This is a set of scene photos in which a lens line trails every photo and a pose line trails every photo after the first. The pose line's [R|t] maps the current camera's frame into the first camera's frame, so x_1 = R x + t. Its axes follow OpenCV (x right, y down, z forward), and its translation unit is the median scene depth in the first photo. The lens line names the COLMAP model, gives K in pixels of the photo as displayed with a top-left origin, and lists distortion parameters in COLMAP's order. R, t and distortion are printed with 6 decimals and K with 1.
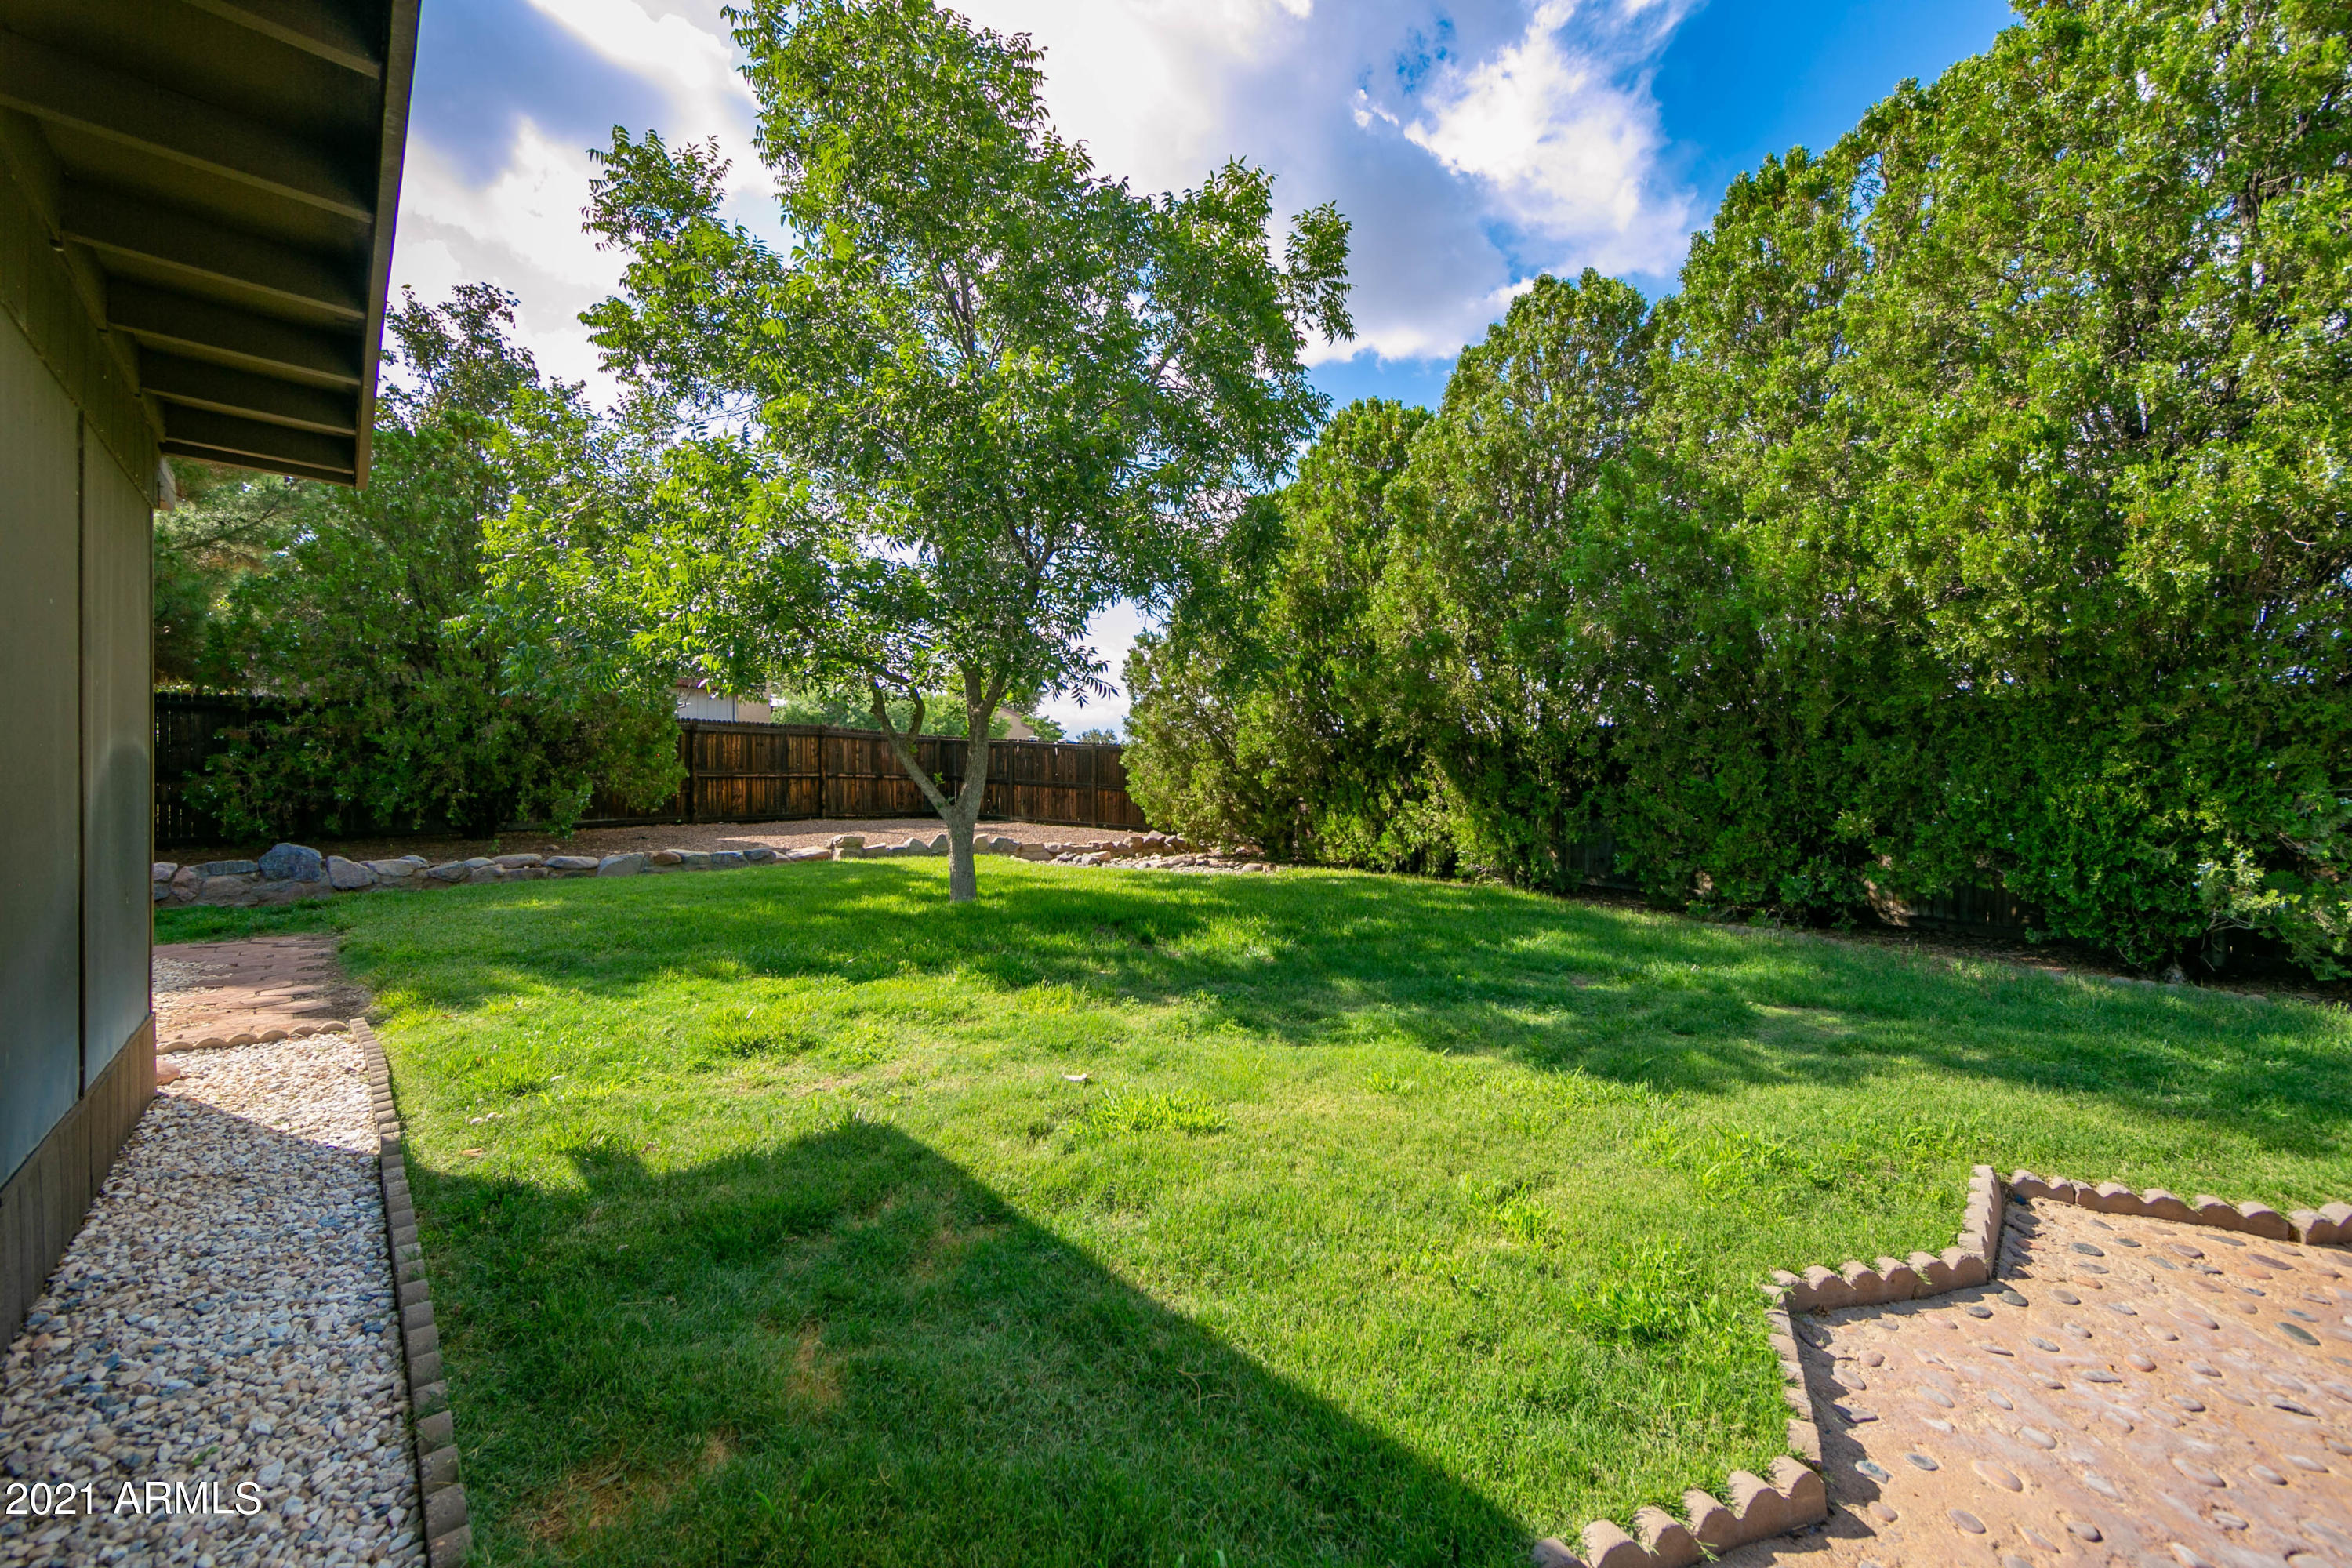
lens RADIAL K [[922.3, 0, 1162.4], [0, 922.3, 779.5], [0, 0, 1]] dist [-0.007984, -0.000072]
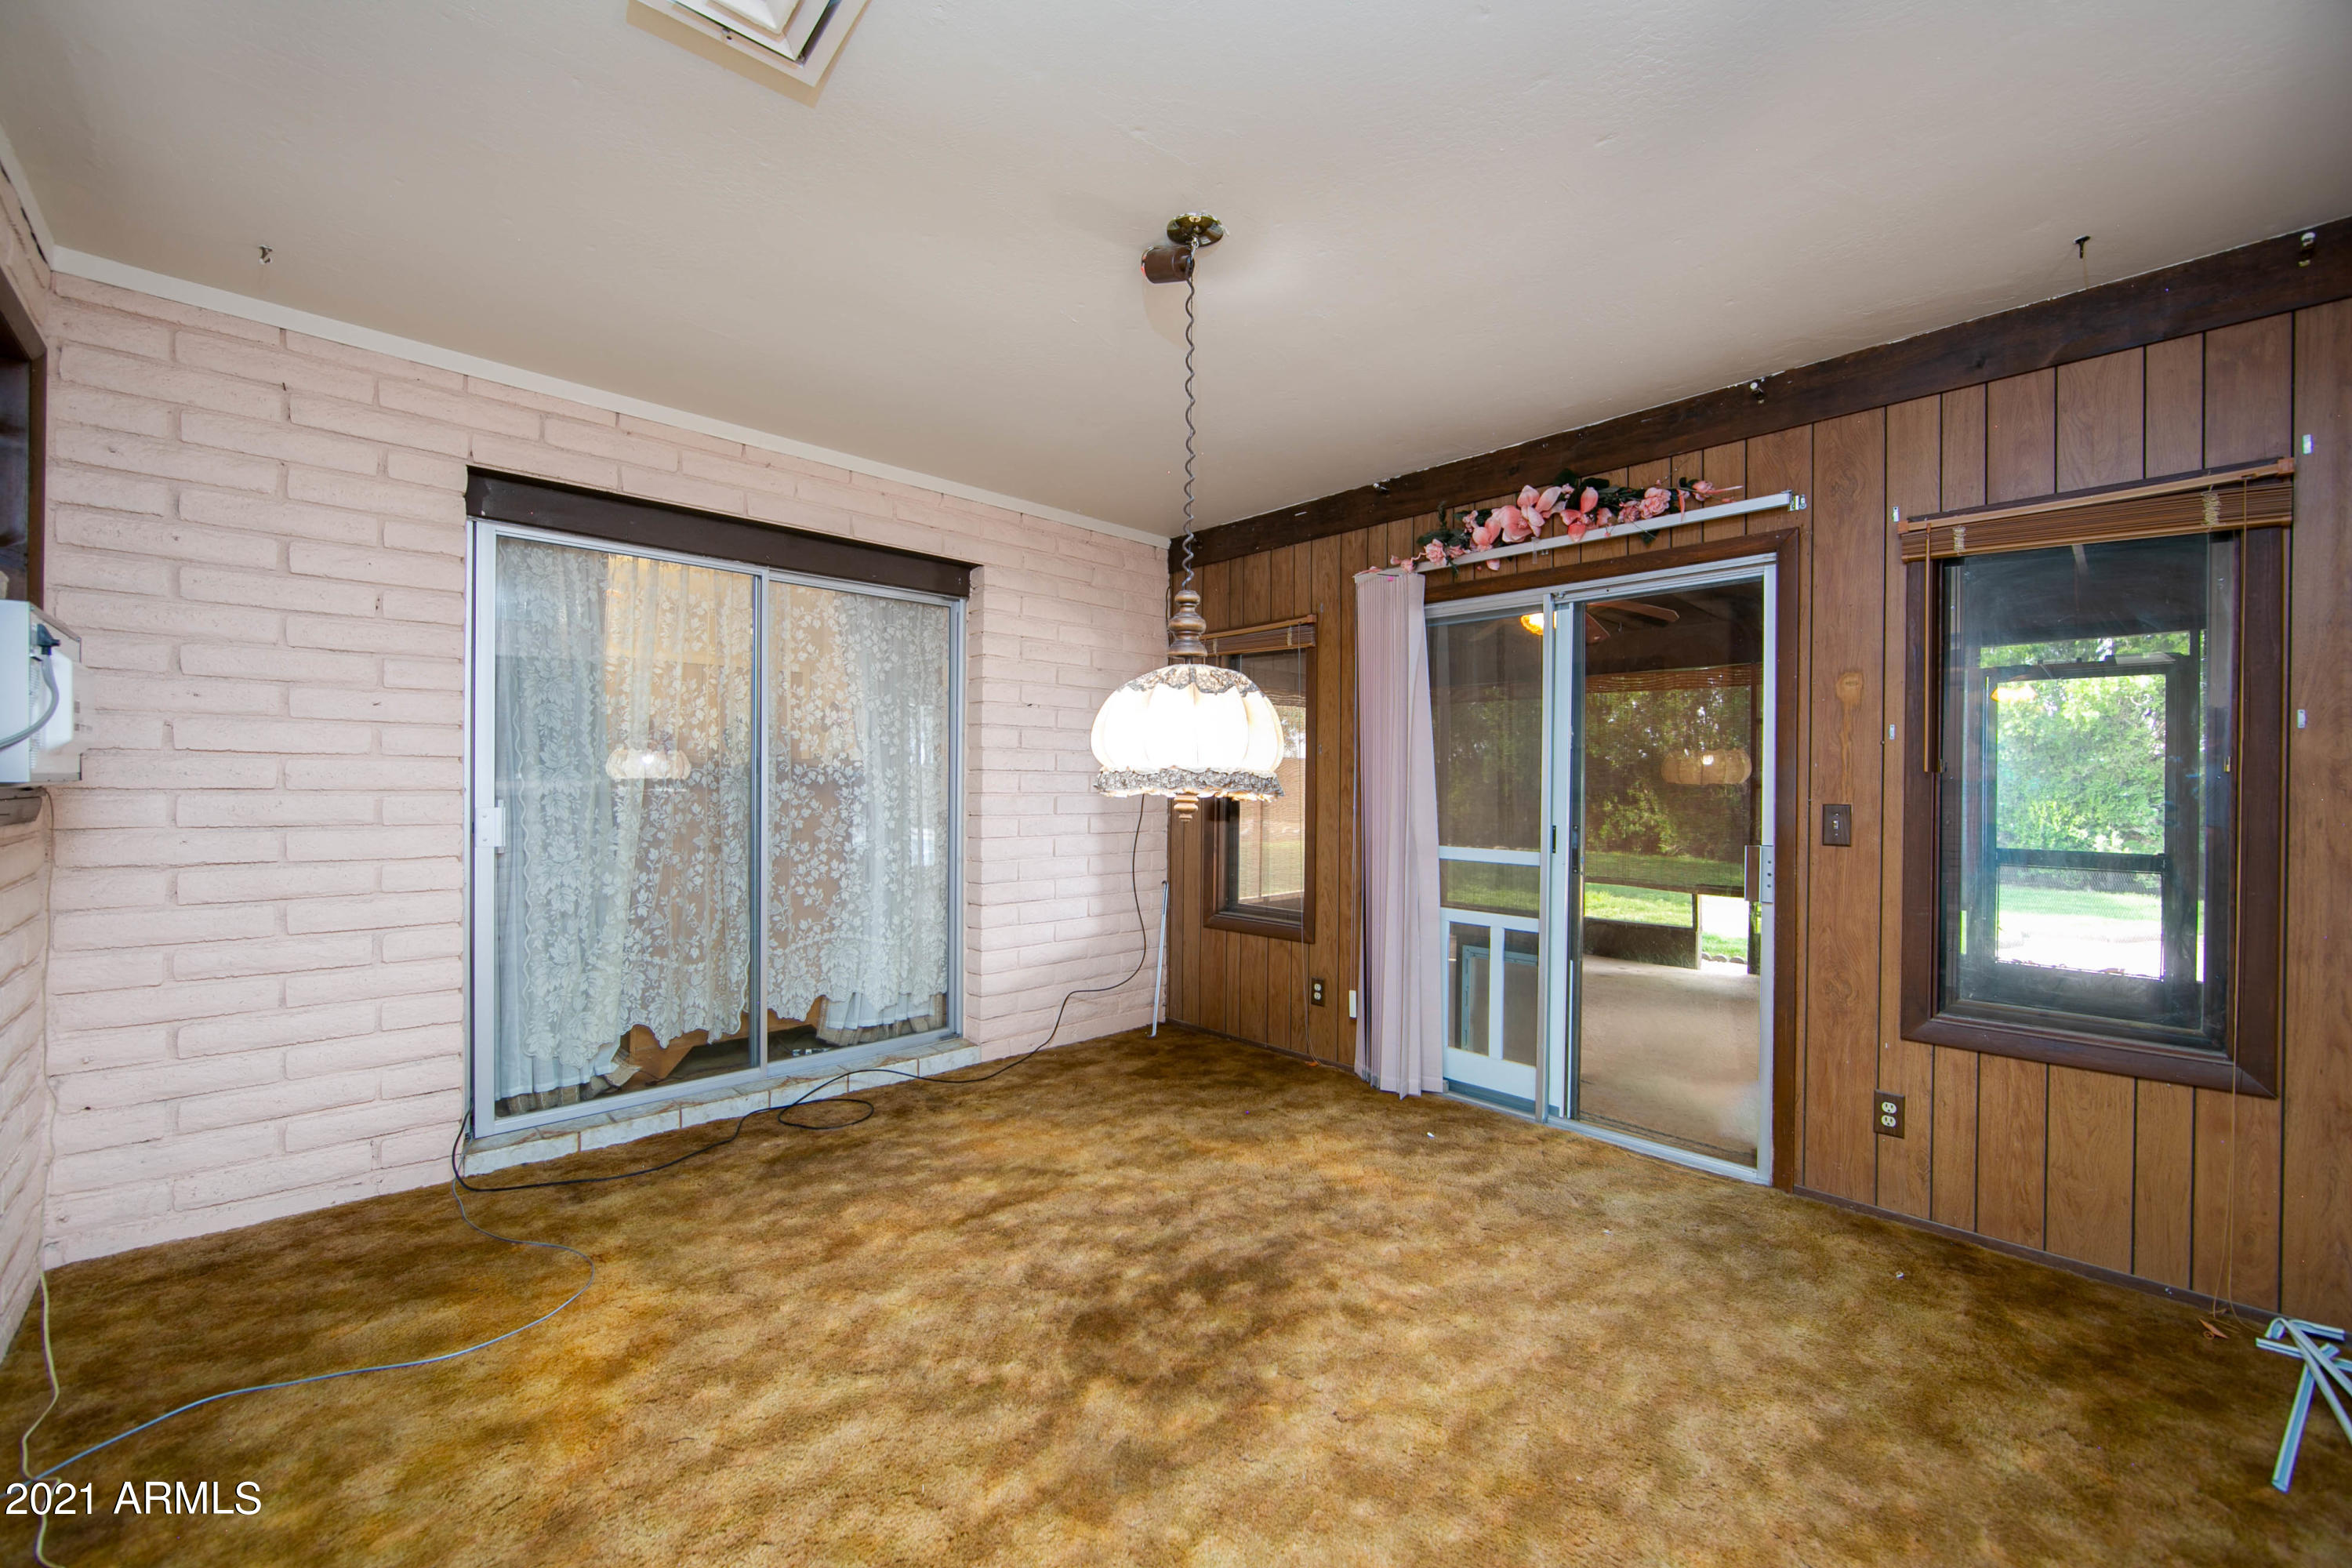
lens RADIAL K [[922.3, 0, 1195.4], [0, 922.3, 787.8], [0, 0, 1]] dist [-0.007984, -0.000072]
pose [[0.998738, -0.013381, 0.048403, -1.157958], [0.012479, 0.999744, 0.018881, -0.096821], [-0.048644, -0.018254, 0.998649, -1.112383]]
